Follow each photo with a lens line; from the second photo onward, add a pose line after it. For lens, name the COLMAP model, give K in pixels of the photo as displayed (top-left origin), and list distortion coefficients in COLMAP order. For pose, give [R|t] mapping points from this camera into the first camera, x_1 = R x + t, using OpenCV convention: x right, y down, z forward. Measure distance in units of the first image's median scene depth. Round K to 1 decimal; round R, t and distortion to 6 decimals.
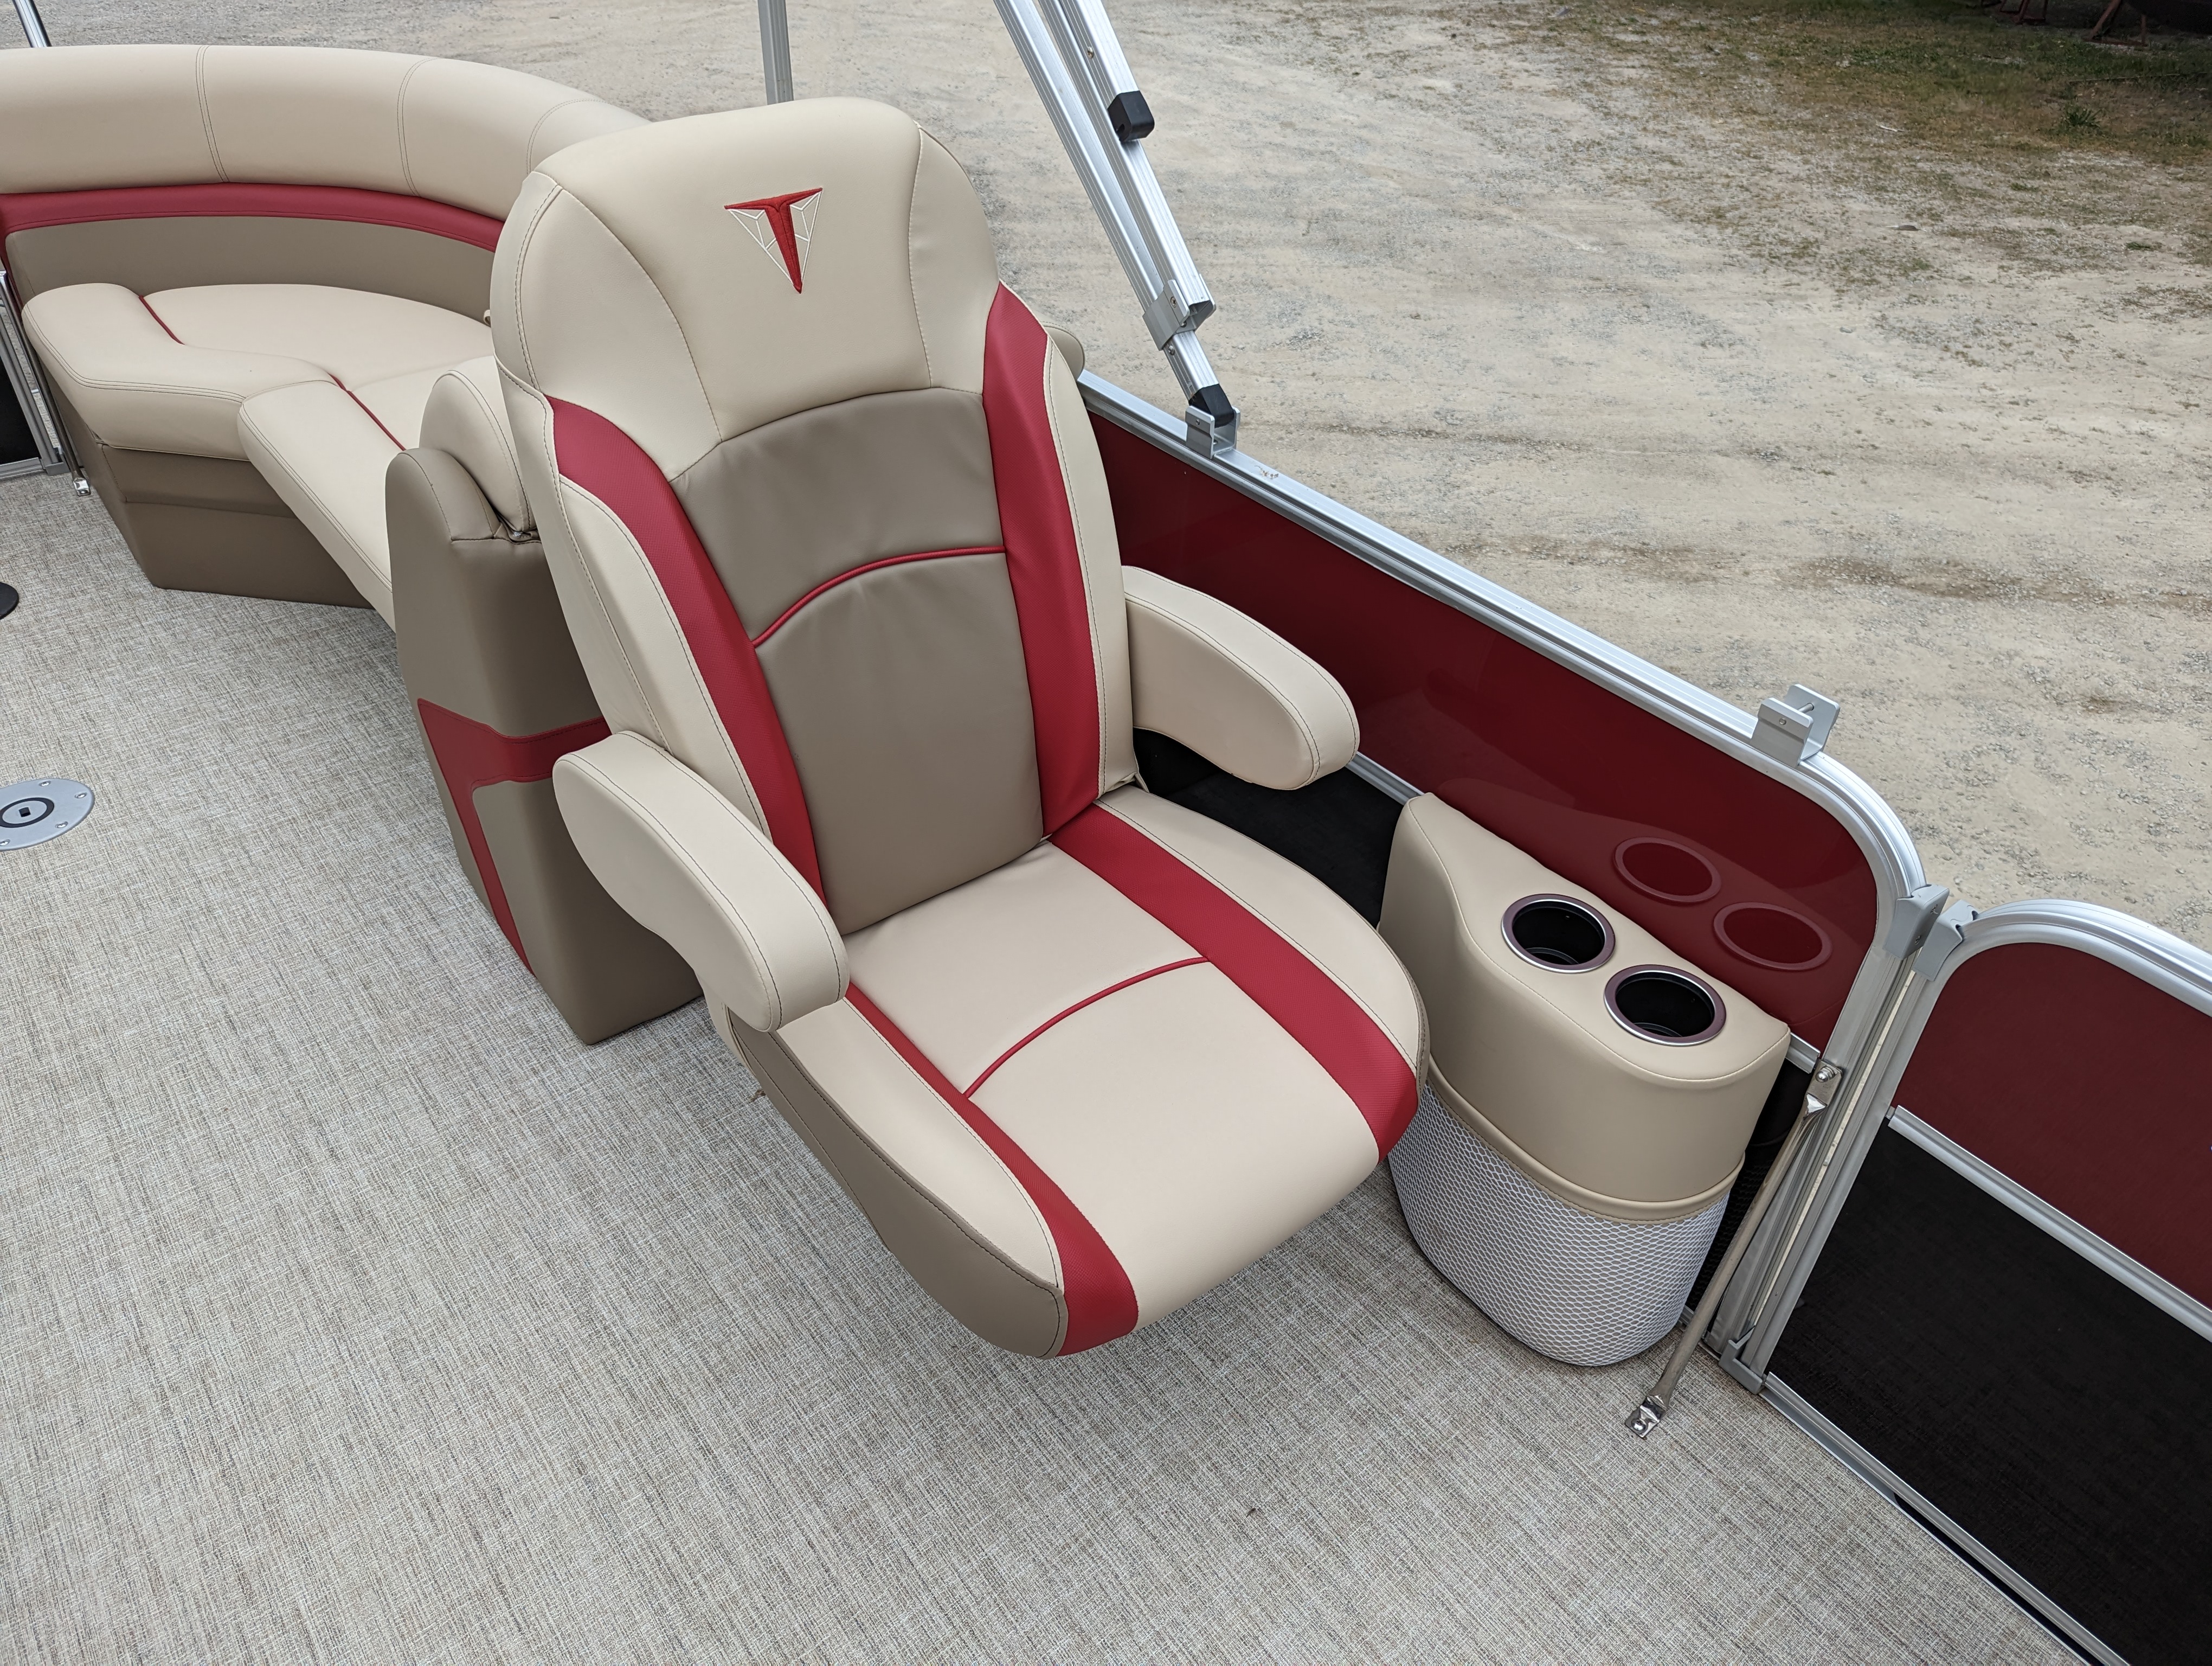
lens RADIAL K [[1562.7, 0, 1104.5], [0, 1562.7, 845.2], [0, 0, 1]] dist [0.061846, -0.051903]
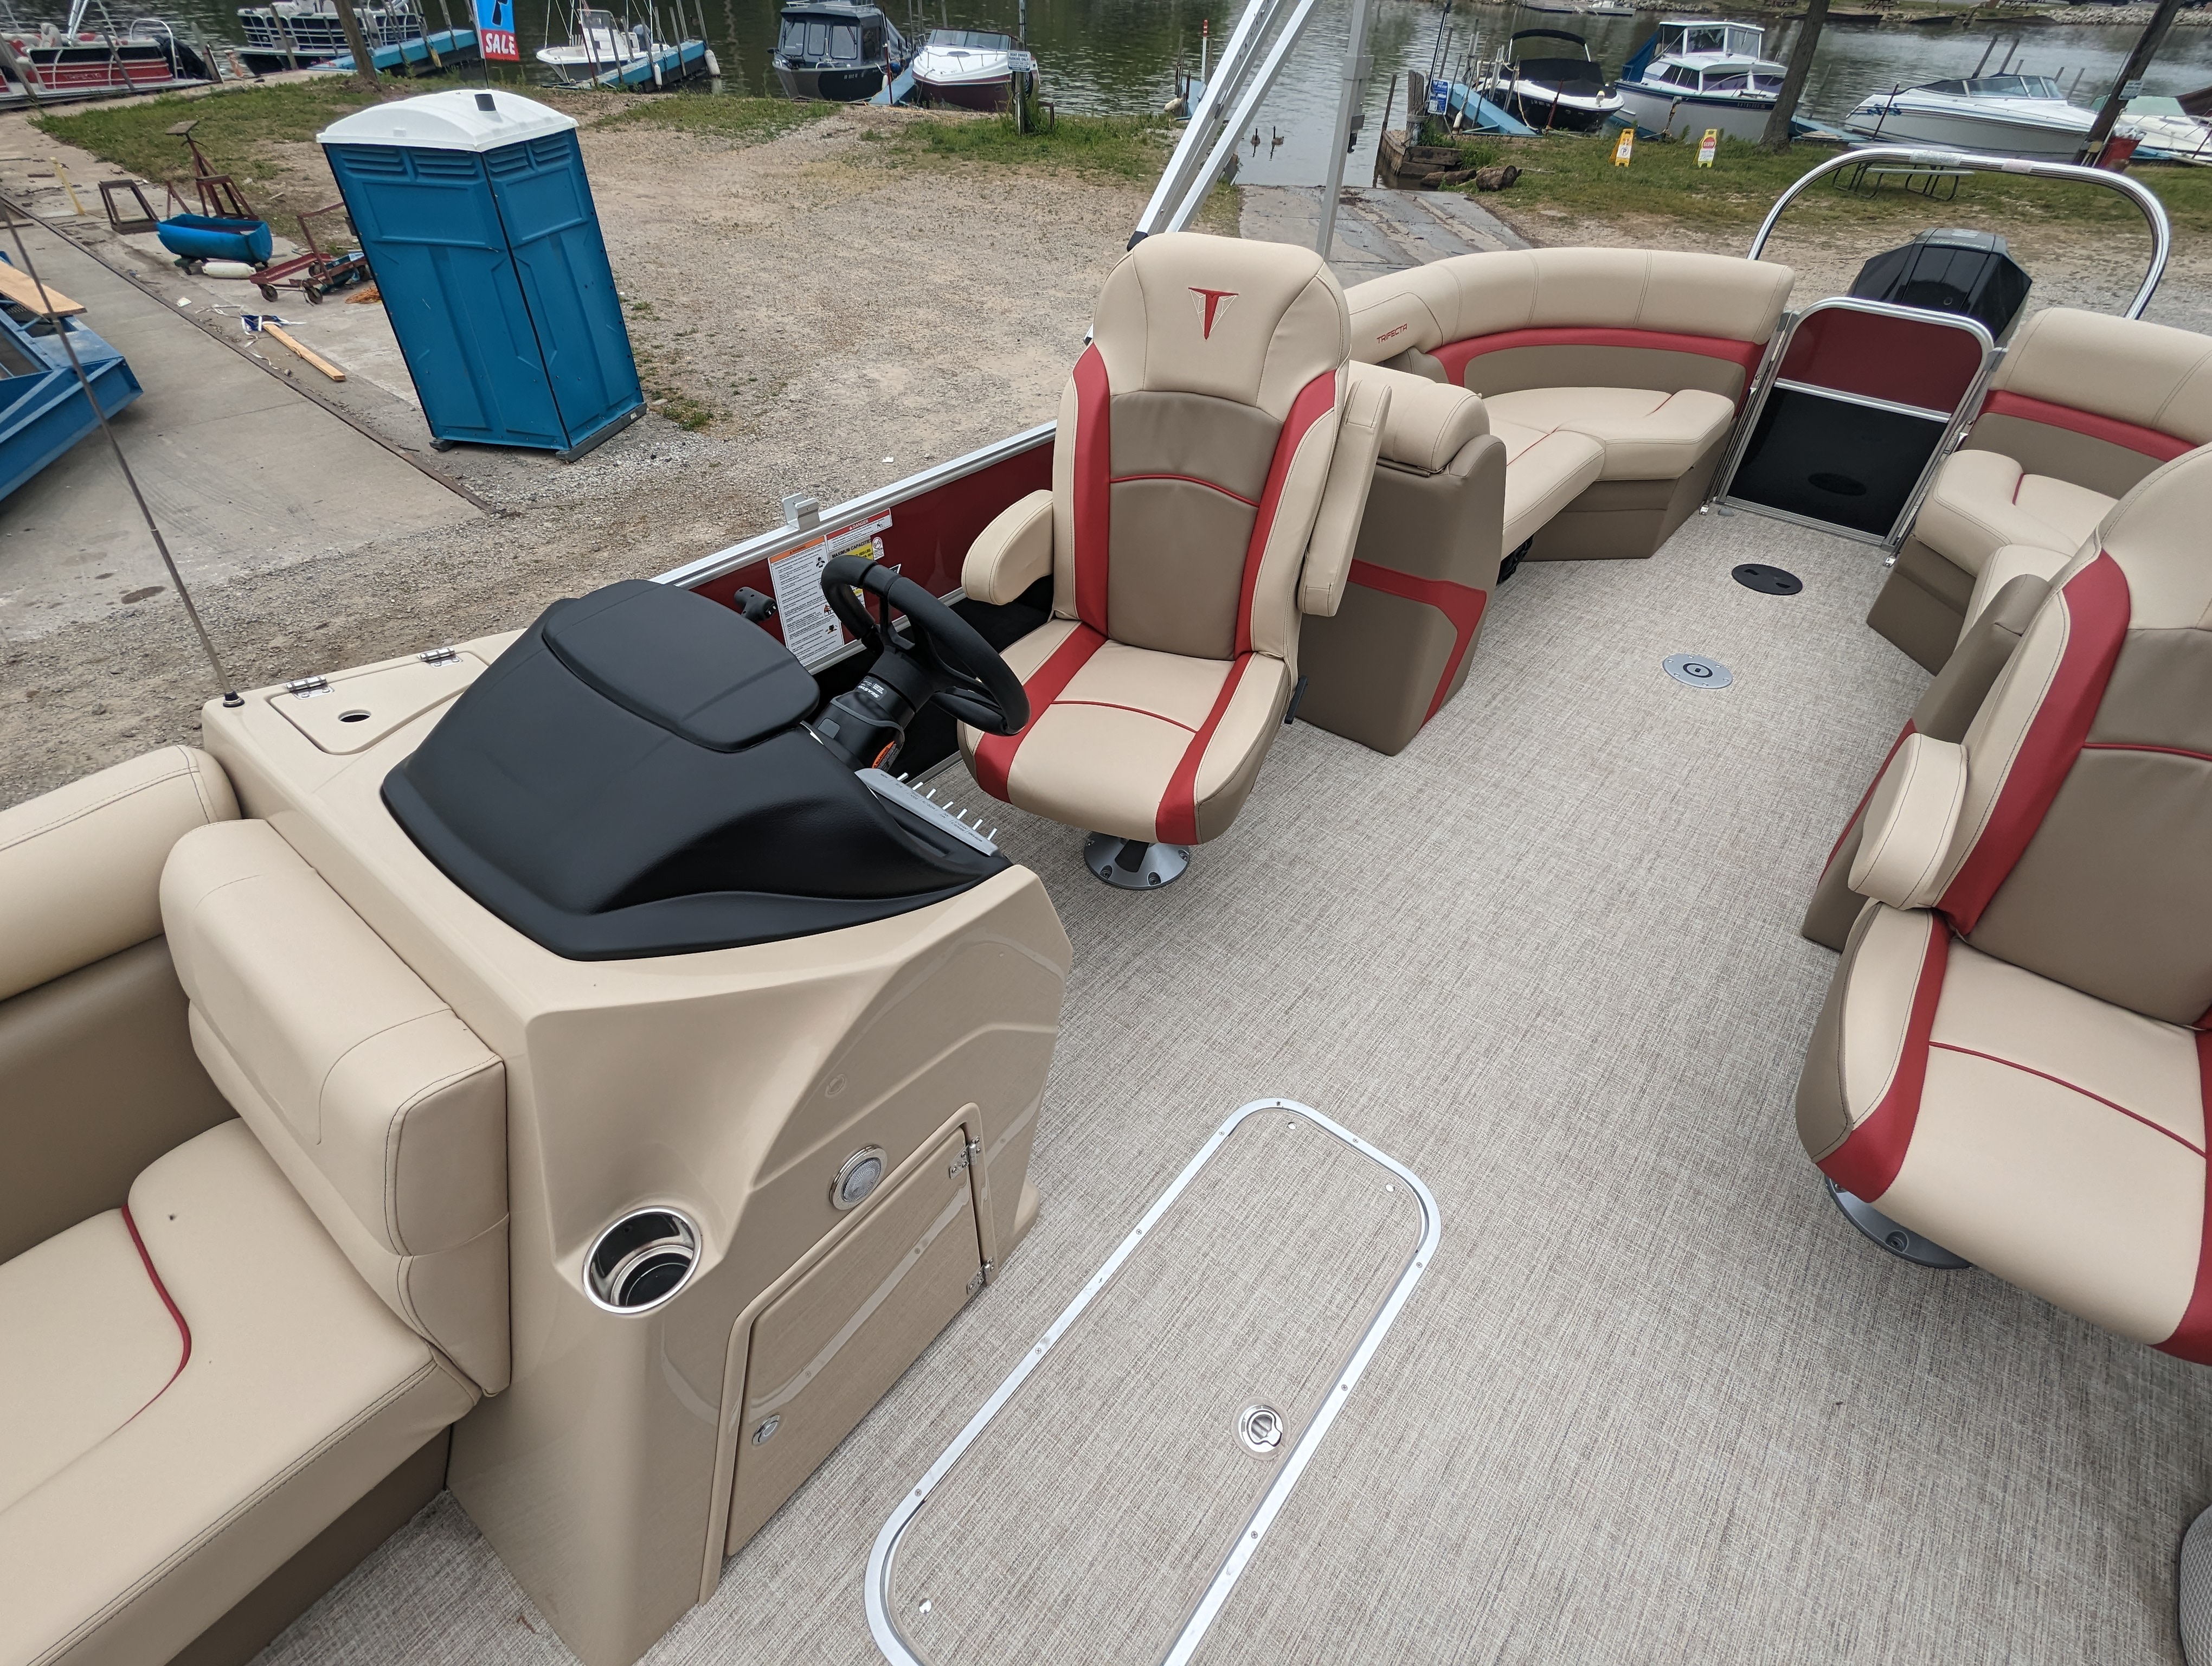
lens RADIAL K [[1050.9, 0, 1104.3], [0, 1050.9, 836.8], [0, 0, 1]] dist [-0.002849, 0.001138]
pose [[0.235751, 0.612377, -0.754597, 0.048606], [-0.602615, 0.701291, 0.380849, 0.015439], [0.762415, 0.364945, 0.534358, -0.028811]]
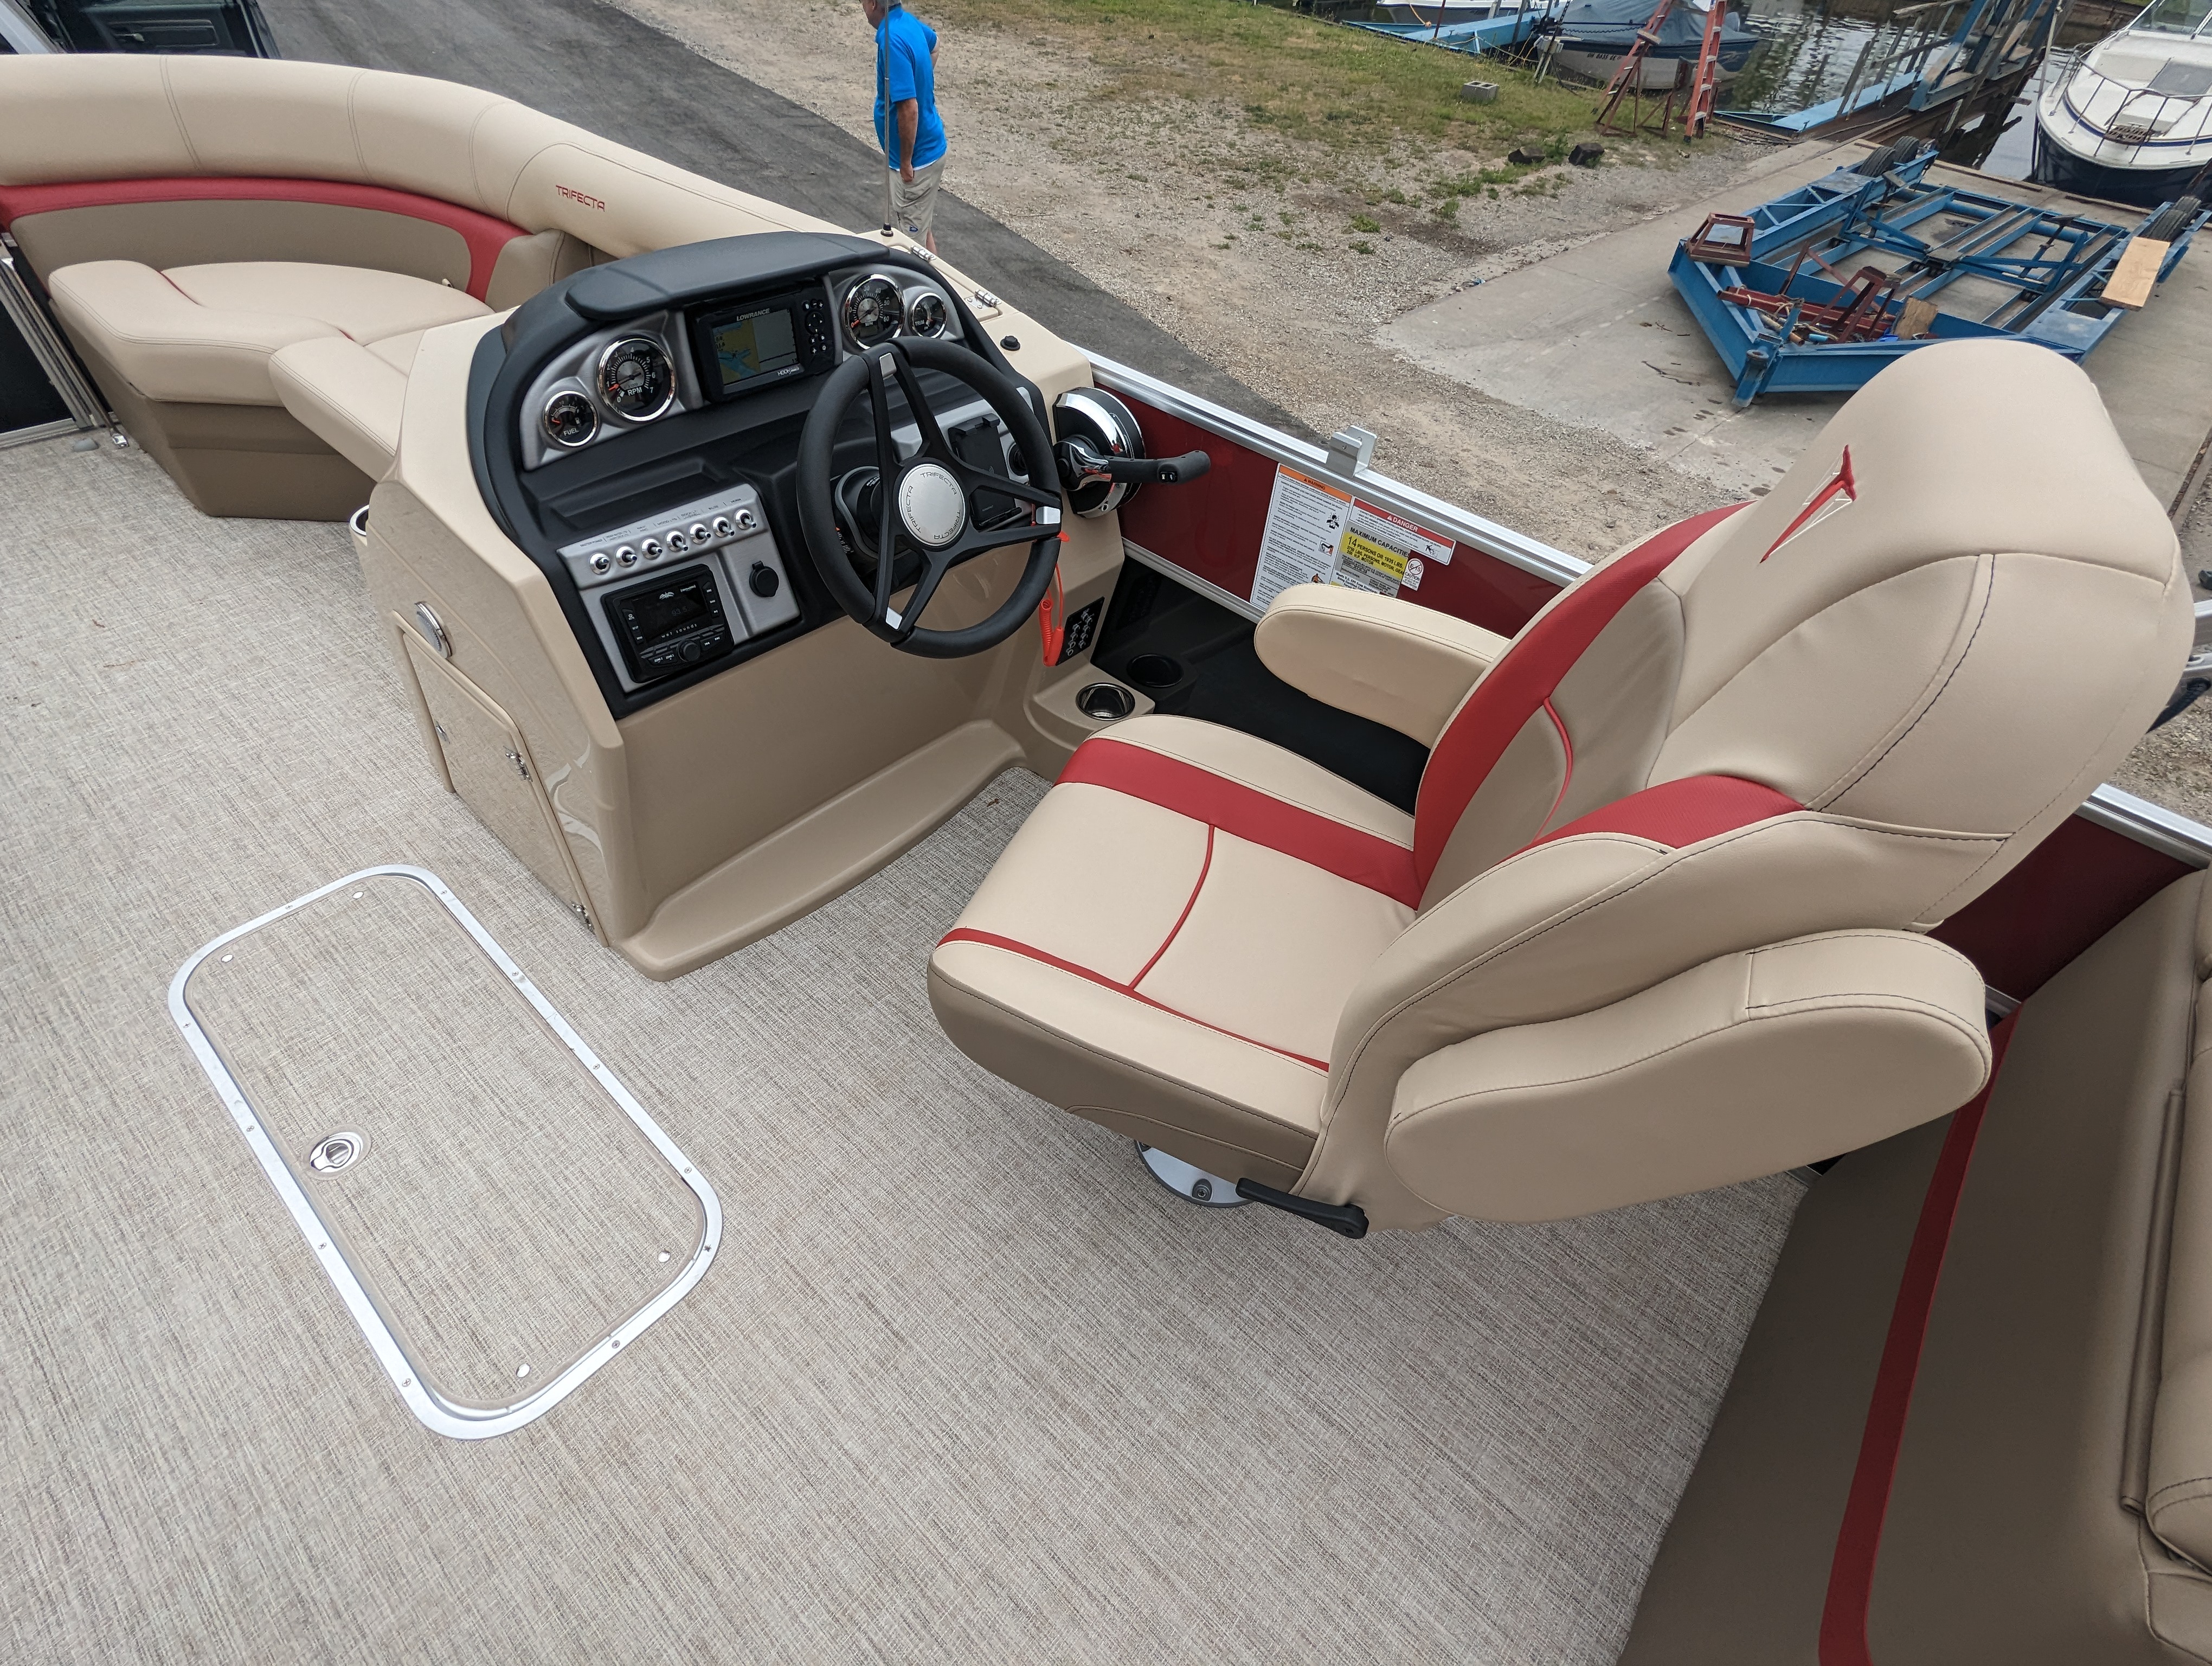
lens RADIAL K [[1050.9, 0, 1105.9], [0, 1050.9, 831.5], [0, 0, 1]] dist [-0.002849, 0.001138]
pose [[-0.976925, 0.057908, -0.205583, -0.074883], [-0.196549, 0.132935, 0.971441, -0.045734], [0.083583, 0.989432, -0.118486, 0.073056]]
